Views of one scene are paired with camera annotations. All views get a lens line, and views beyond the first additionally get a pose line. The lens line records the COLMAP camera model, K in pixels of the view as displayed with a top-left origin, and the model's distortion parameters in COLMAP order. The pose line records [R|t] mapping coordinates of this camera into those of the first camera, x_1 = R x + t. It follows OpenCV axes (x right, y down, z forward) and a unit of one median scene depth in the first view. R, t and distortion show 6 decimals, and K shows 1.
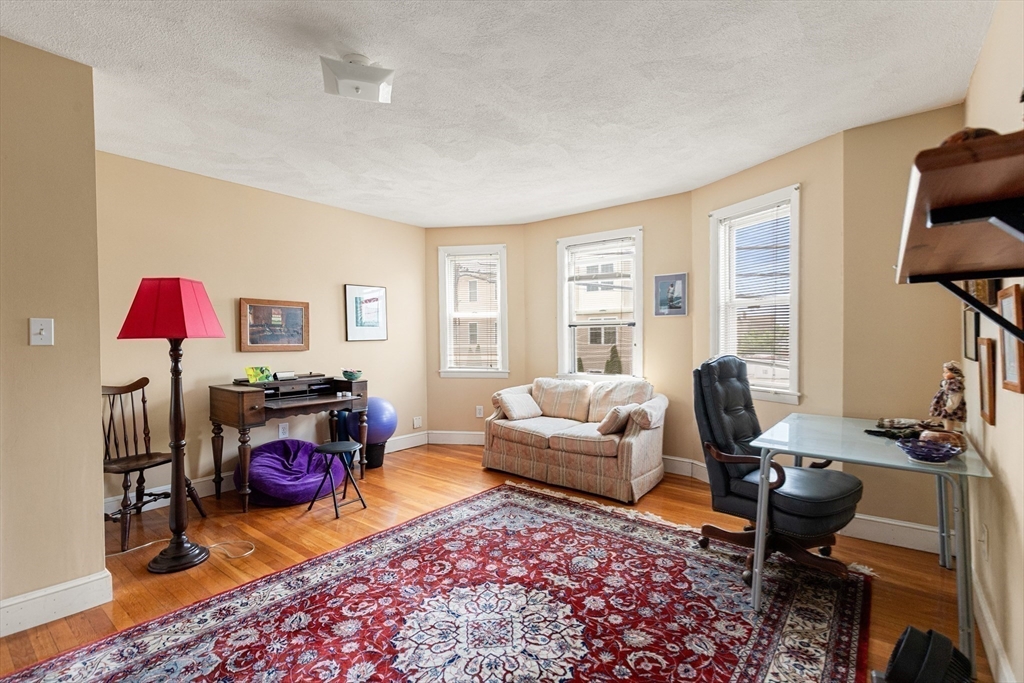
lens RADIAL K [[474.7, 0, 505.7], [0, 474.7, 361.4], [0, 0, 1]] dist [0.002524, 0.000023]
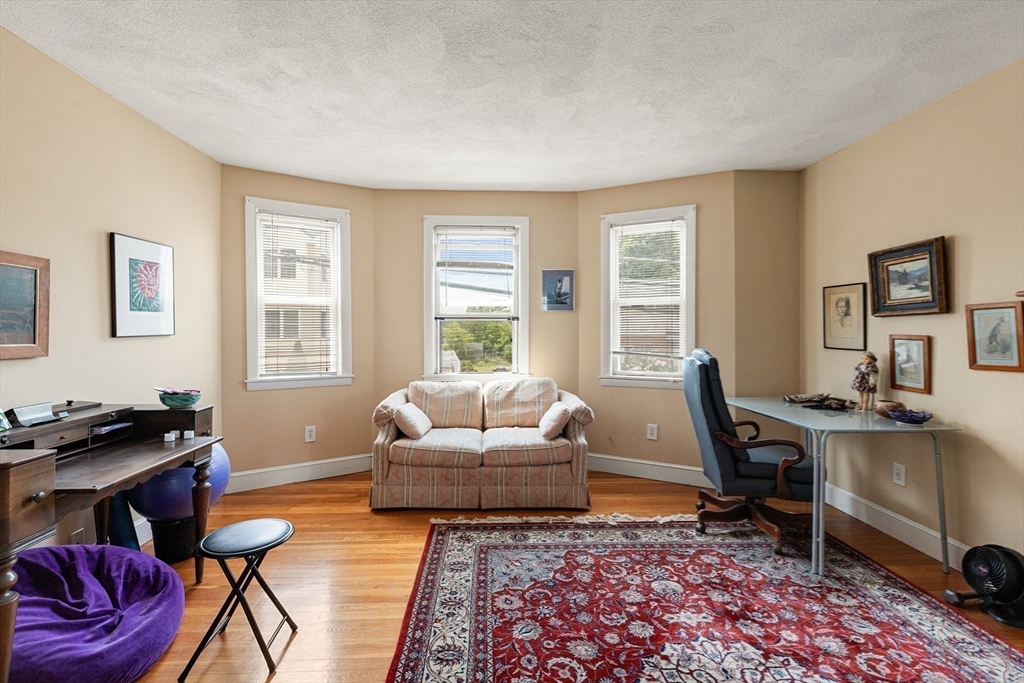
lens RADIAL K [[472.9, 0, 512.0], [0, 472.9, 341.5], [0, 0, 1]] dist [0.002287, -0.000063]
pose [[0.745760, -0.008924, 0.666155, -0.449073], [0.028484, 0.999423, -0.018498, -0.018726], [-0.665606, 0.032770, 0.745584, 0.369940]]
